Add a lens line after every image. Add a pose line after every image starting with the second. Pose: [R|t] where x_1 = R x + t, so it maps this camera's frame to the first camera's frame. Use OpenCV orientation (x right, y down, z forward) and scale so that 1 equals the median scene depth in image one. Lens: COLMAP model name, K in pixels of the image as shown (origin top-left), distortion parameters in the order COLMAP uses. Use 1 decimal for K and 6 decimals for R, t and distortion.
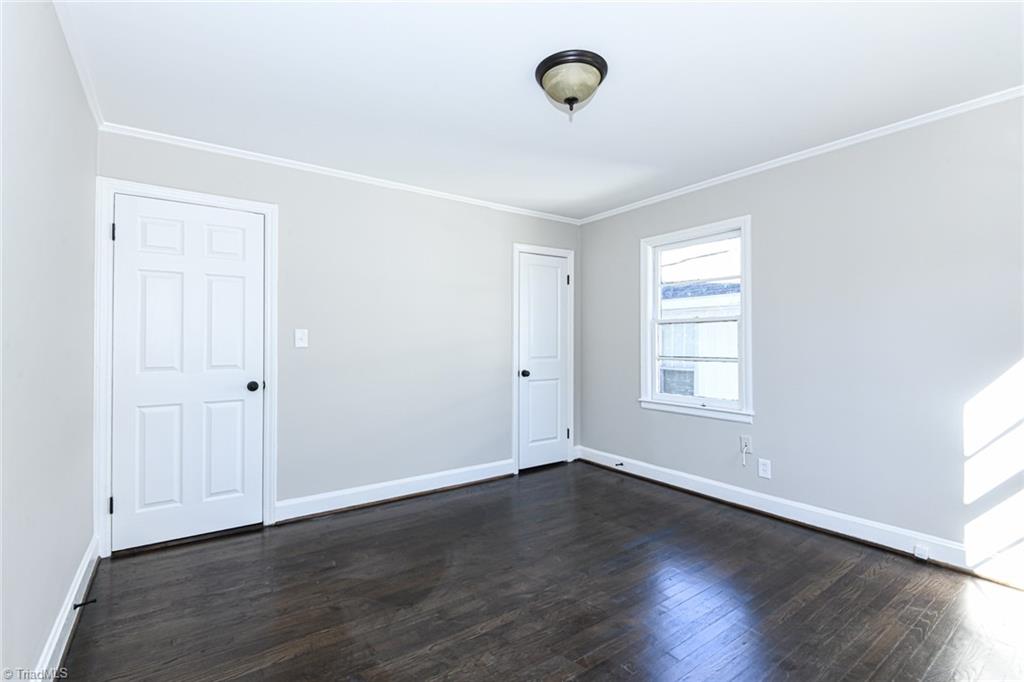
lens RADIAL K [[465.4, 0, 508.6], [0, 465.4, 340.8], [0, 0, 1]] dist [0.001987, -0.000140]
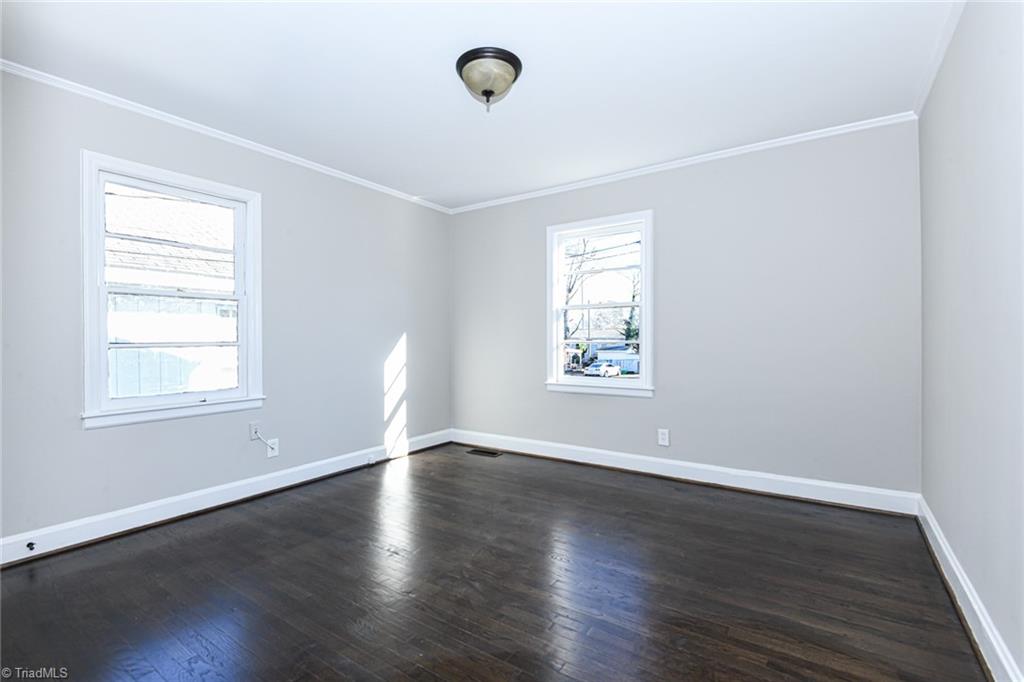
lens RADIAL K [[465.4, 0, 508.6], [0, 465.4, 337.7], [0, 0, 1]] dist [0.001987, -0.000140]
pose [[-0.335921, 0.003702, 0.941883, -0.657575], [0.006561, 0.999977, -0.001591, 0.041367], [-0.941867, 0.005645, -0.335938, 0.955112]]
